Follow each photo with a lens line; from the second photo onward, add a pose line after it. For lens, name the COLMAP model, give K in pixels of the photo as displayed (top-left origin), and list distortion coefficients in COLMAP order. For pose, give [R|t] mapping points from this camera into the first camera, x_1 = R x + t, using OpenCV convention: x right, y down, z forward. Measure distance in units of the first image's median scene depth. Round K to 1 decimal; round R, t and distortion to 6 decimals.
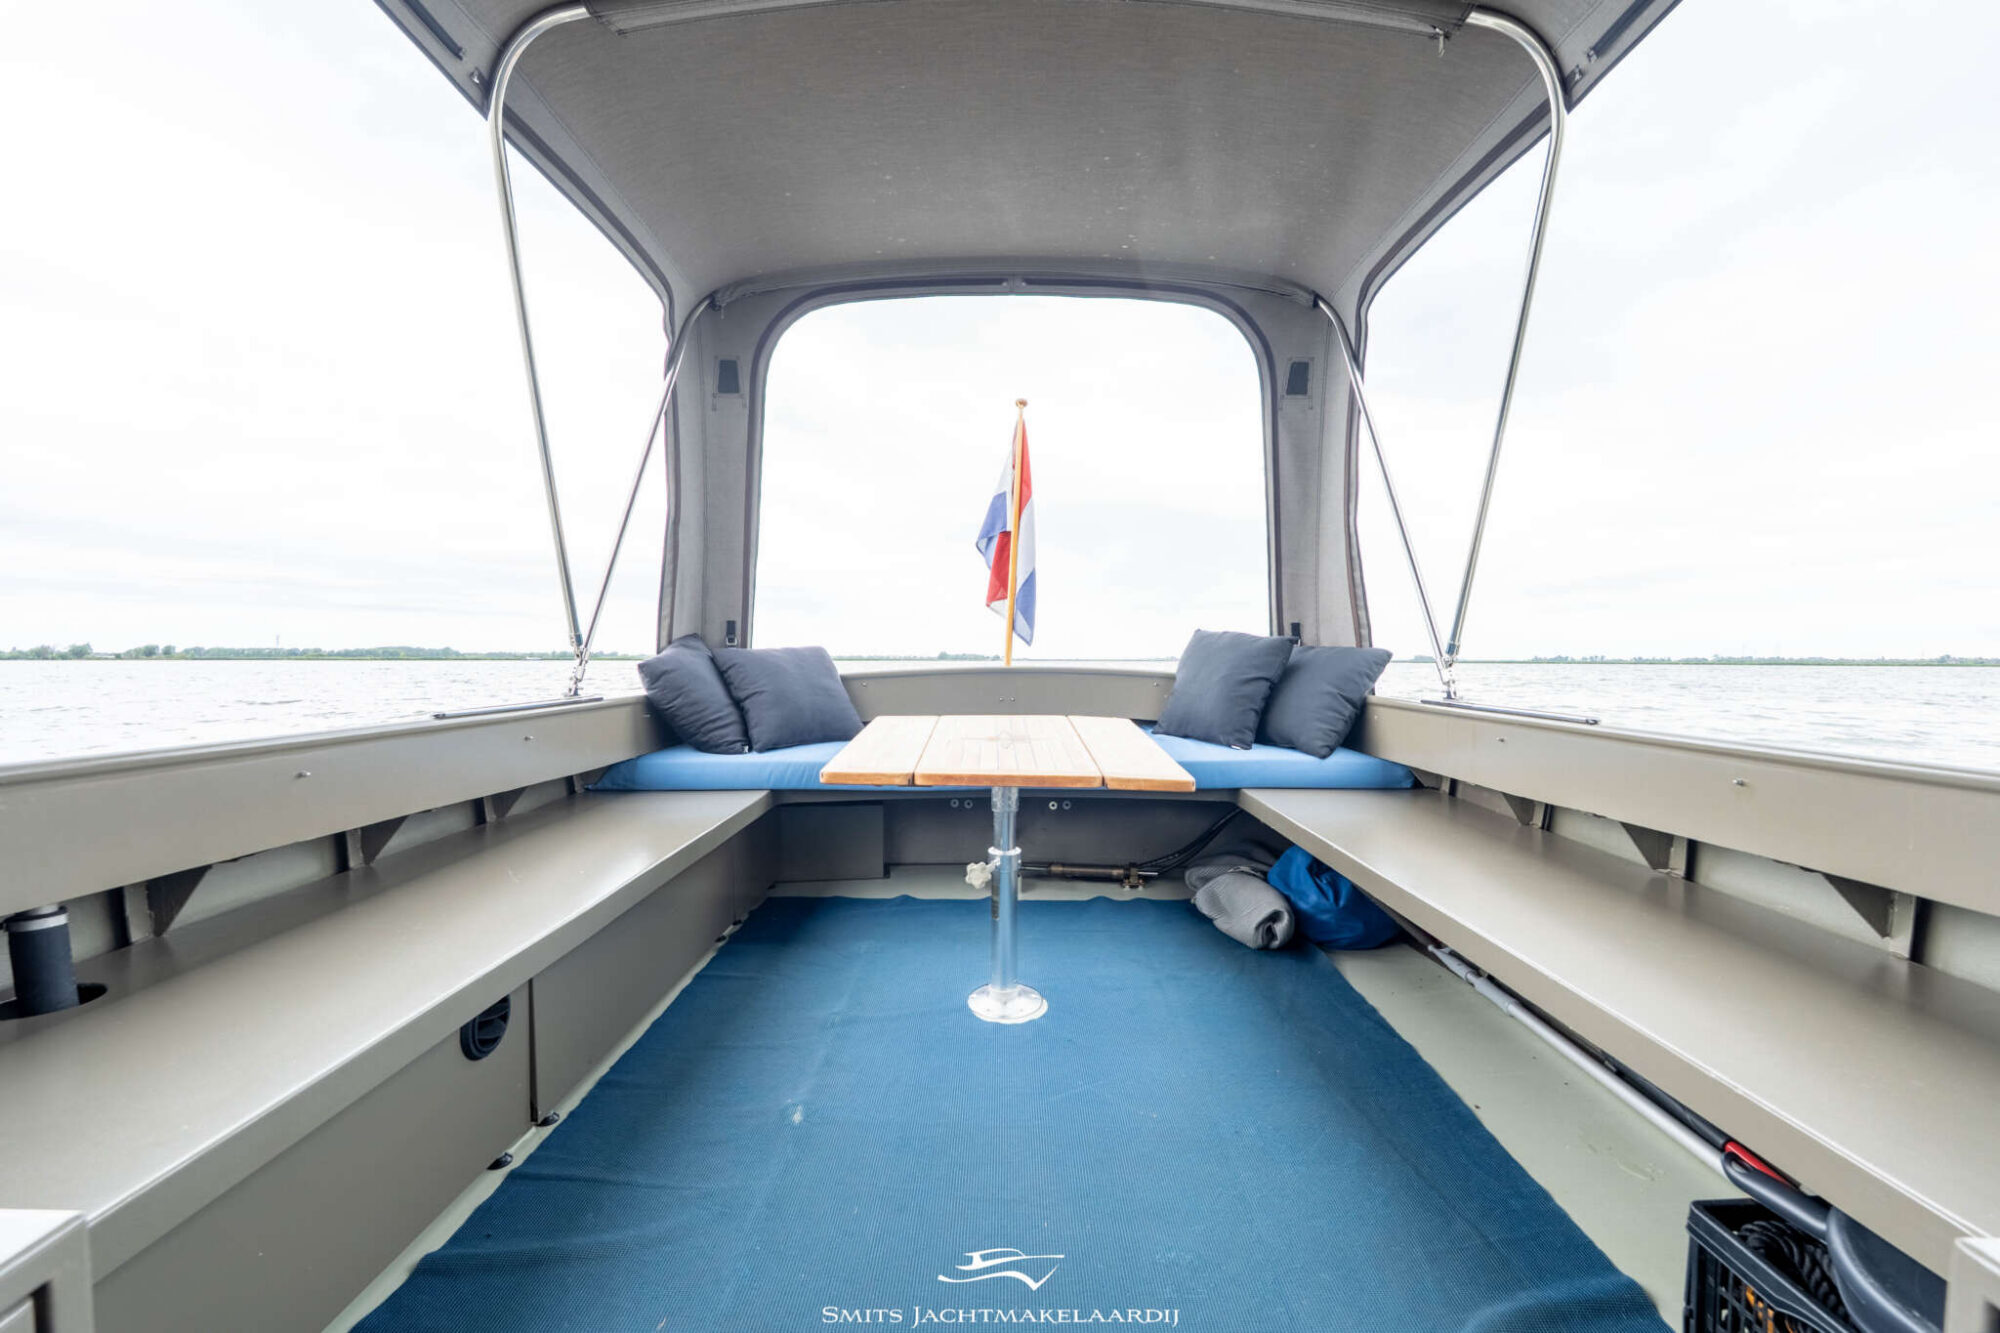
lens RADIAL K [[880.2, 0, 999.0], [0, 880.2, 669.4], [0, 0, 1]] dist [-0.003152, 0.000622]
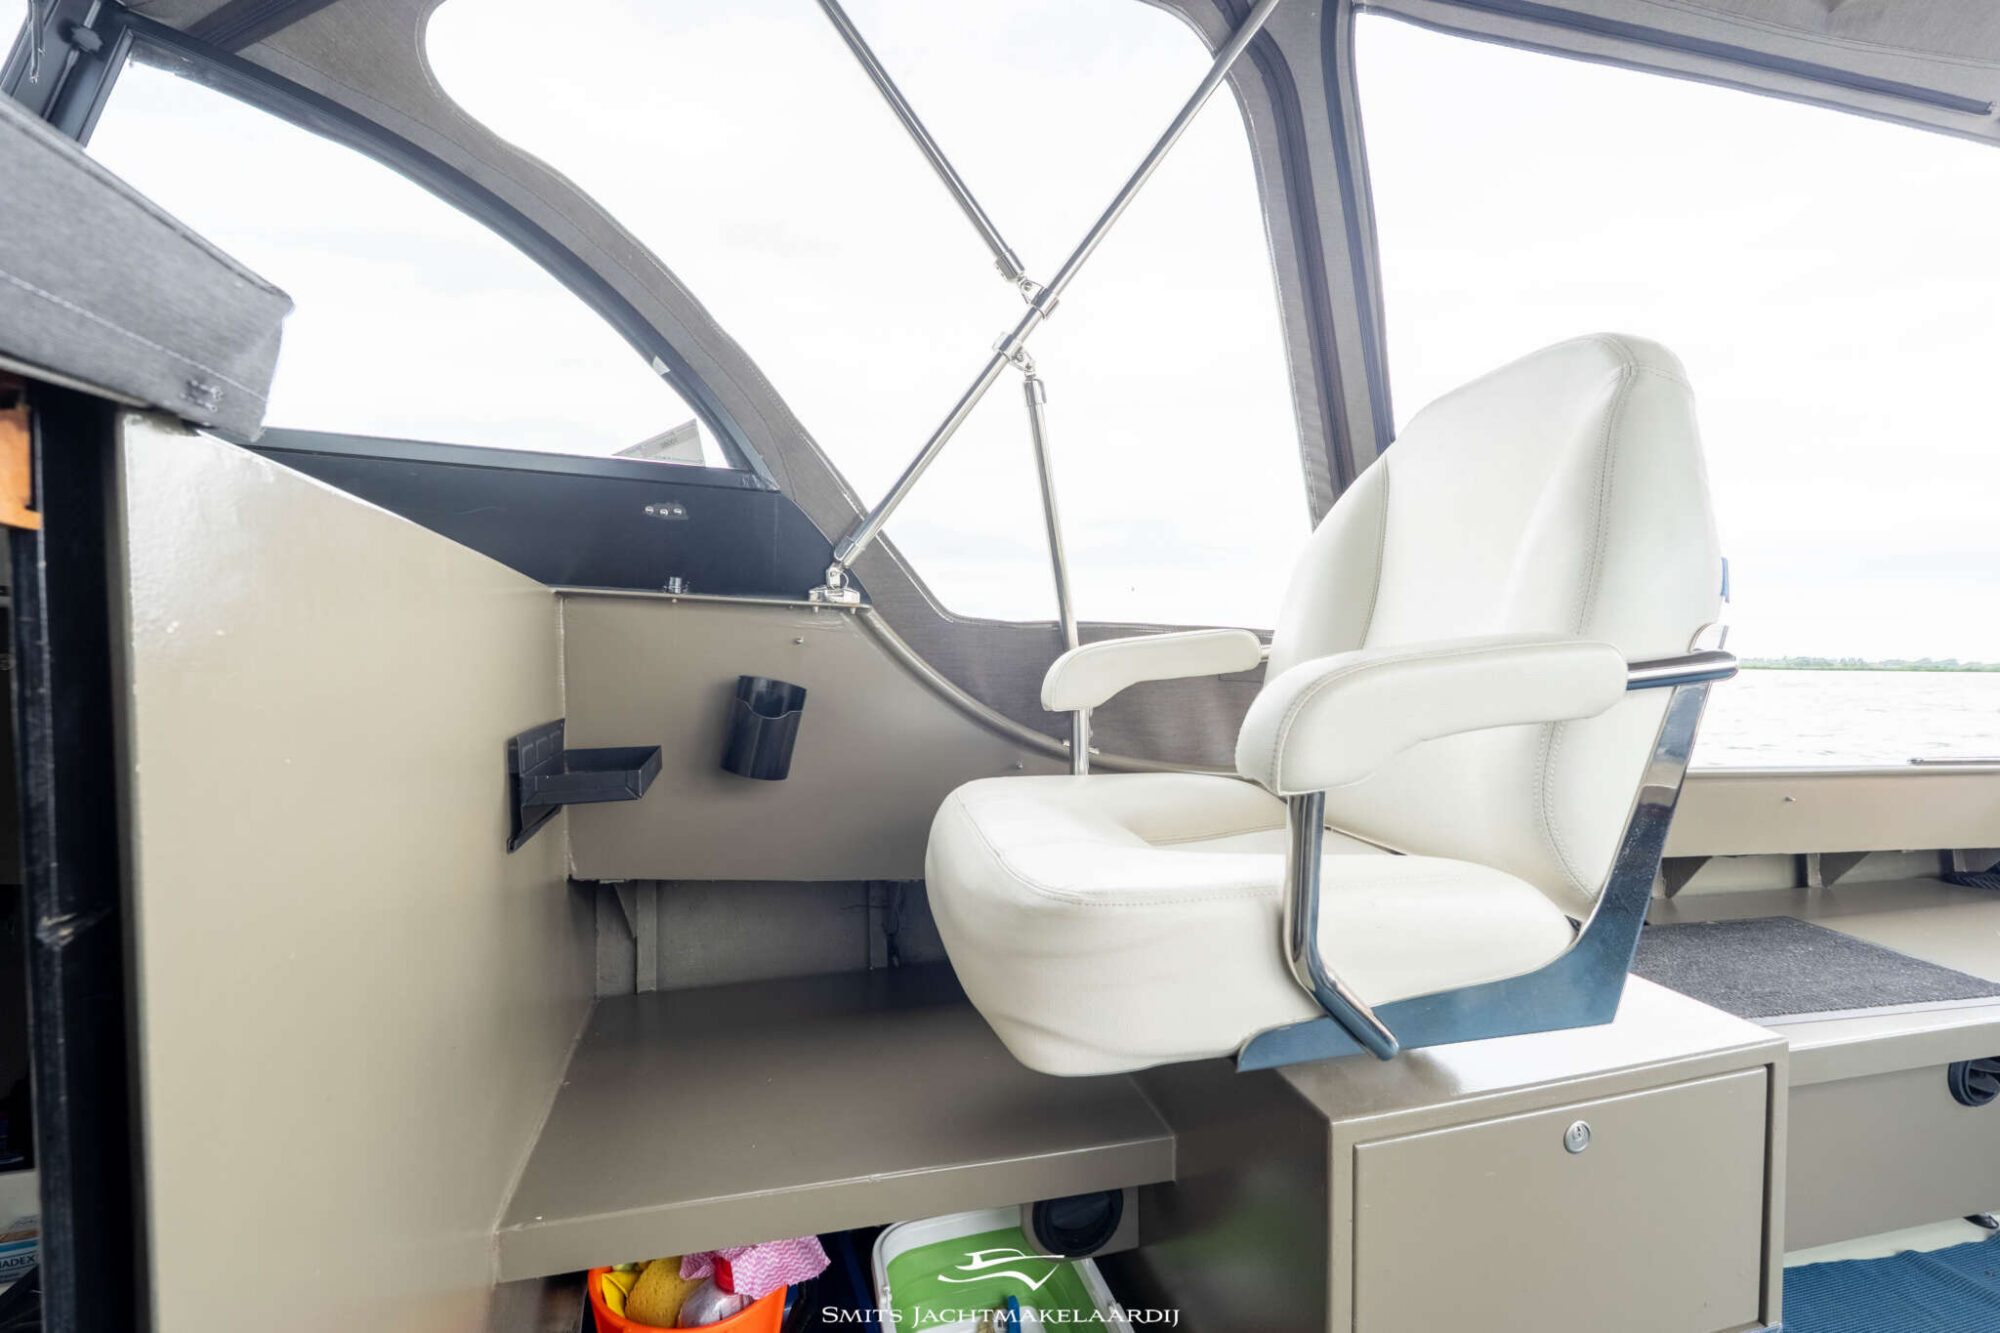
lens RADIAL K [[880.2, 0, 993.0], [0, 880.2, 670.3], [0, 0, 1]] dist [-0.003152, 0.000622]
pose [[0.244360, 0.028263, -0.969273, 0.062433], [-0.034602, 0.999193, 0.020412, -0.025805], [0.969067, 0.028551, 0.245140, -0.211110]]
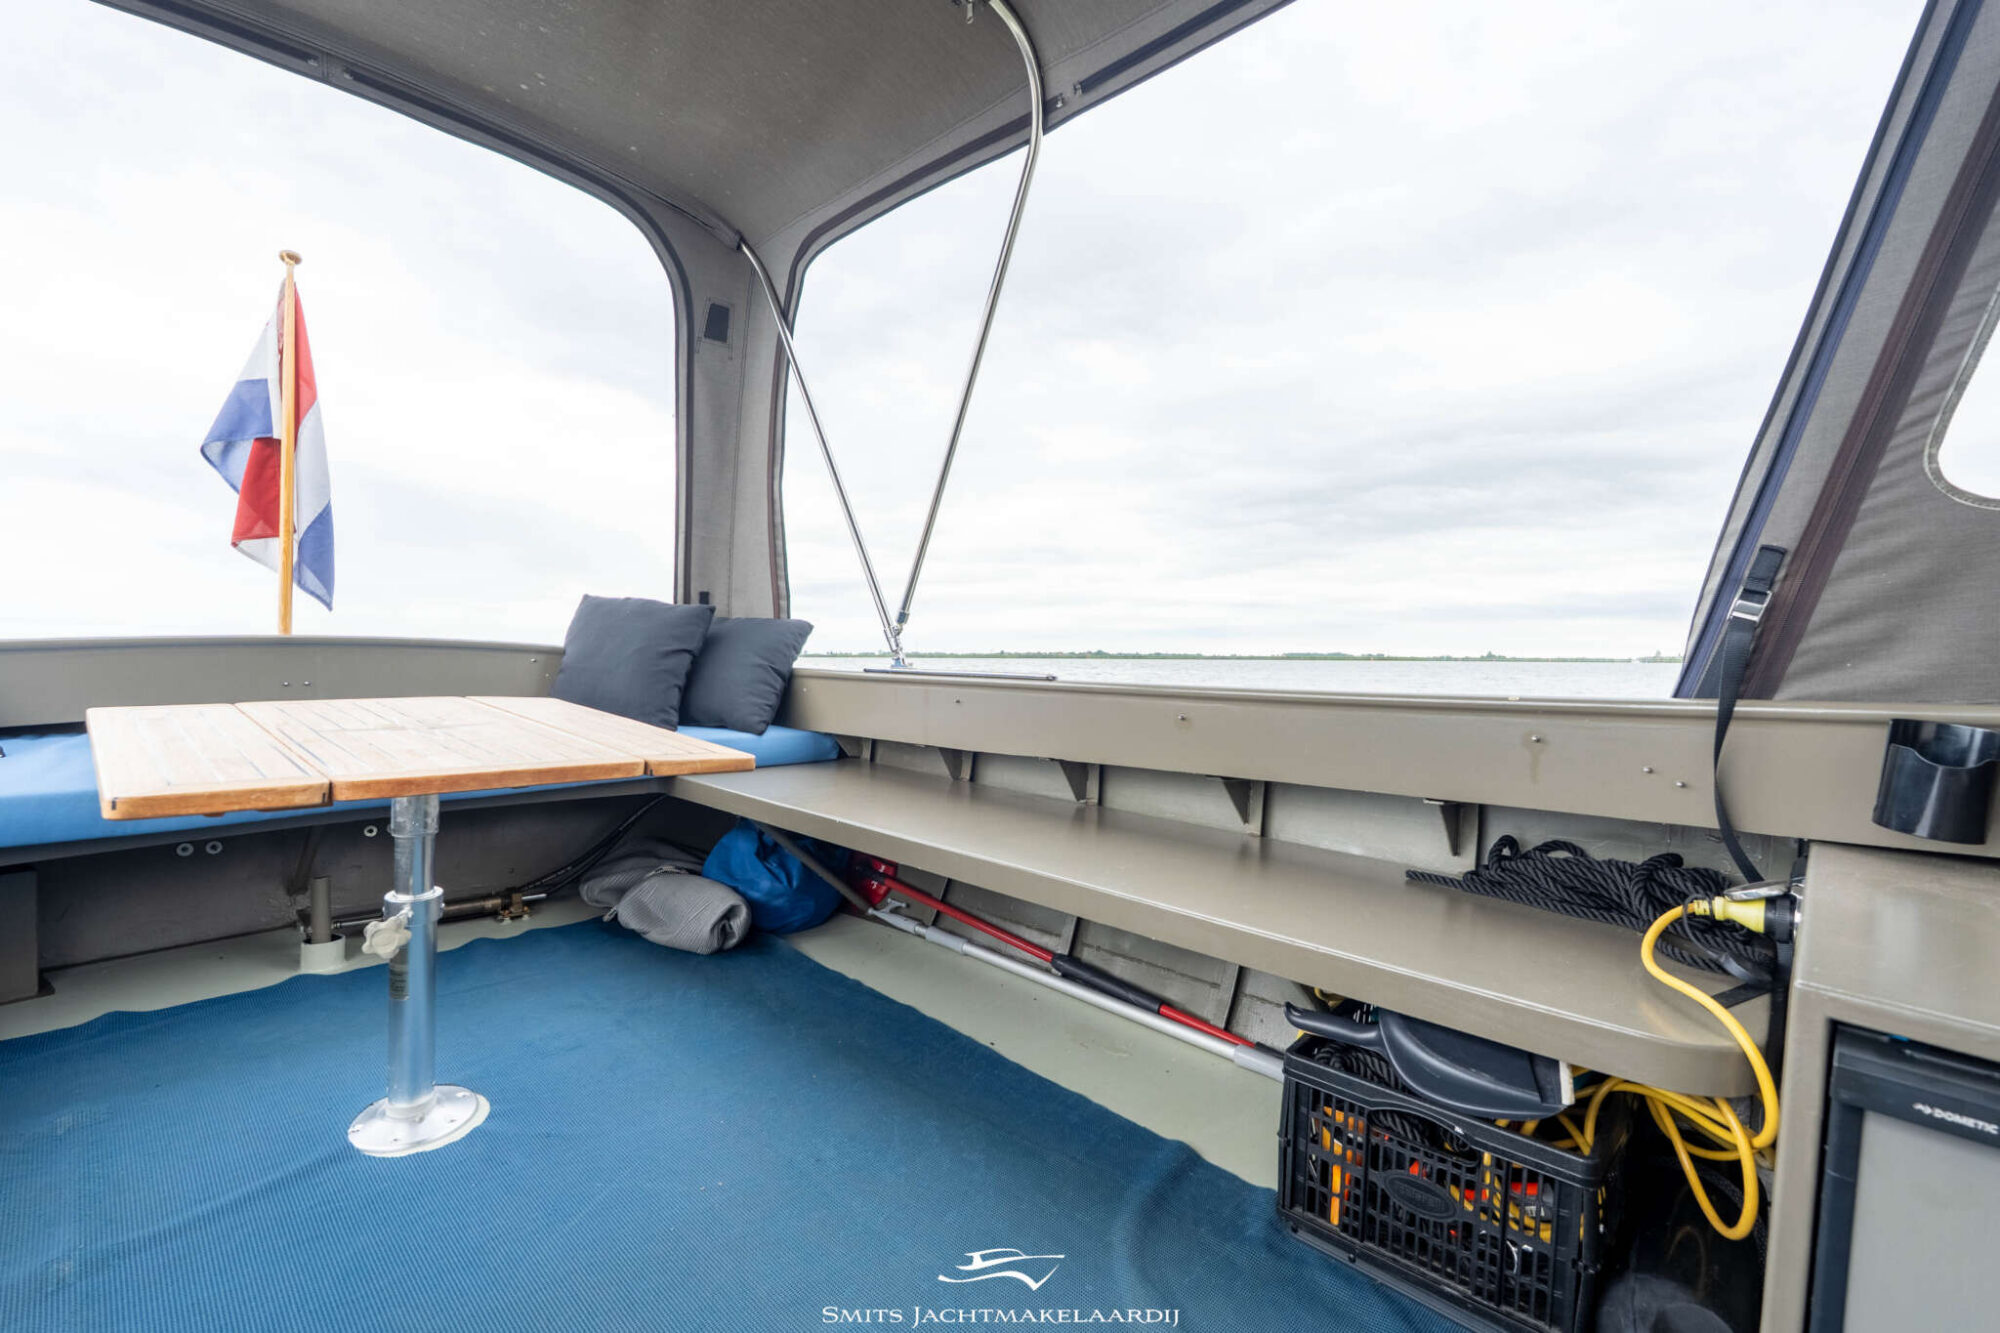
lens RADIAL K [[880.2, 0, 999.8], [0, 880.2, 669.4], [0, 0, 1]] dist [-0.003152, 0.000622]
pose [[0.687765, -0.010590, 0.725856, -0.144908], [0.005908, 0.999942, 0.008992, 0.026426], [-0.725910, -0.001896, 0.687788, 0.182551]]
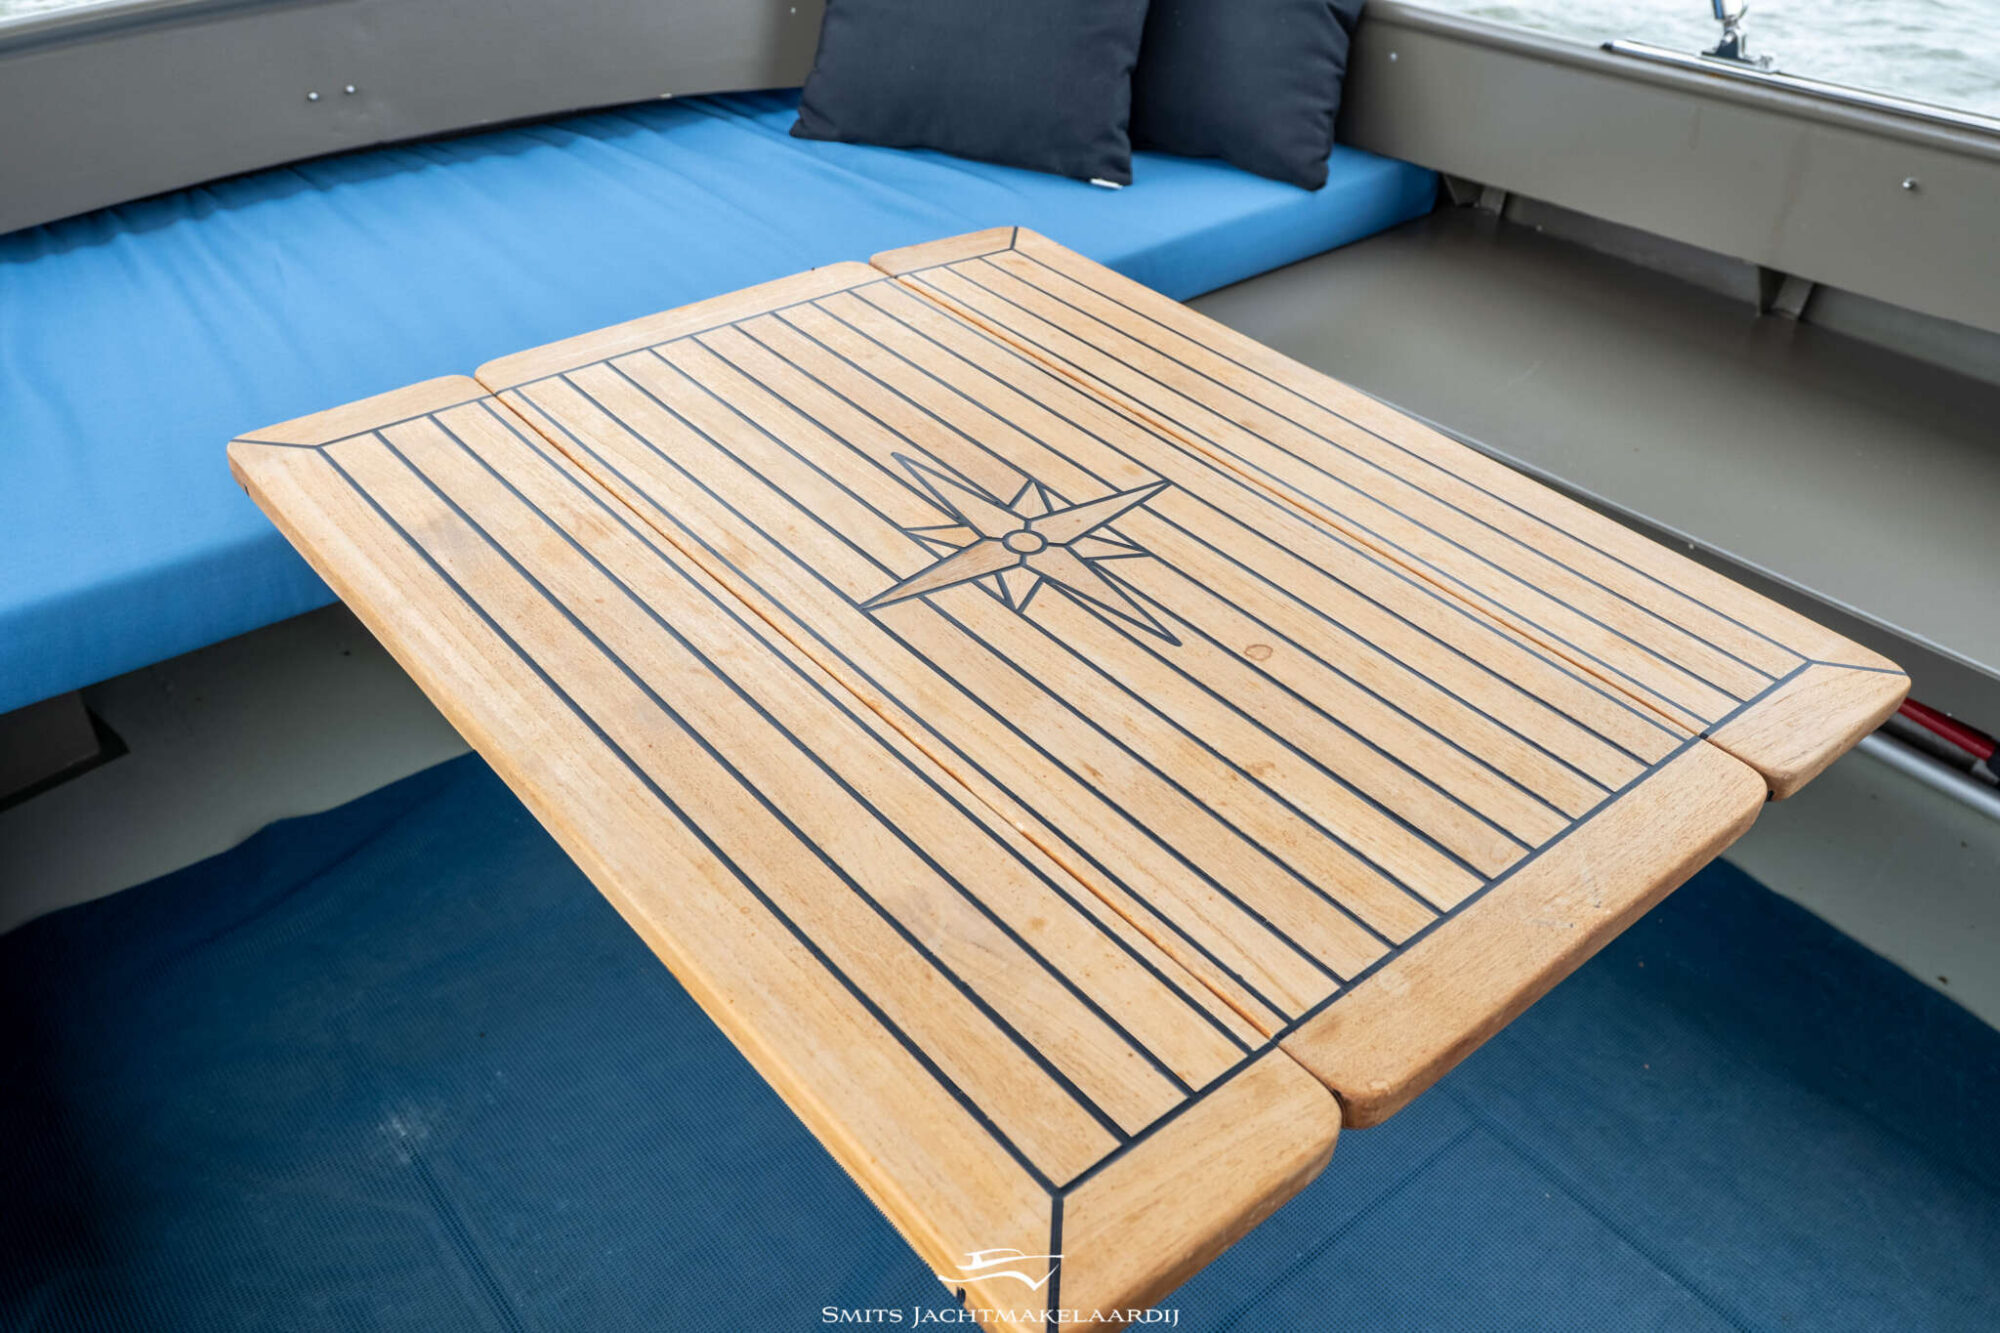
lens RADIAL K [[1623.3, 0, 994.0], [0, 1623.3, 666.3], [0, 0, 1]] dist [0.012181, 0.000827]
pose [[0.768758, -0.356140, 0.531202, -0.236083], [0.006990, 0.835230, 0.549856, -0.137257], [-0.639502, -0.418993, 0.644579, 0.555853]]
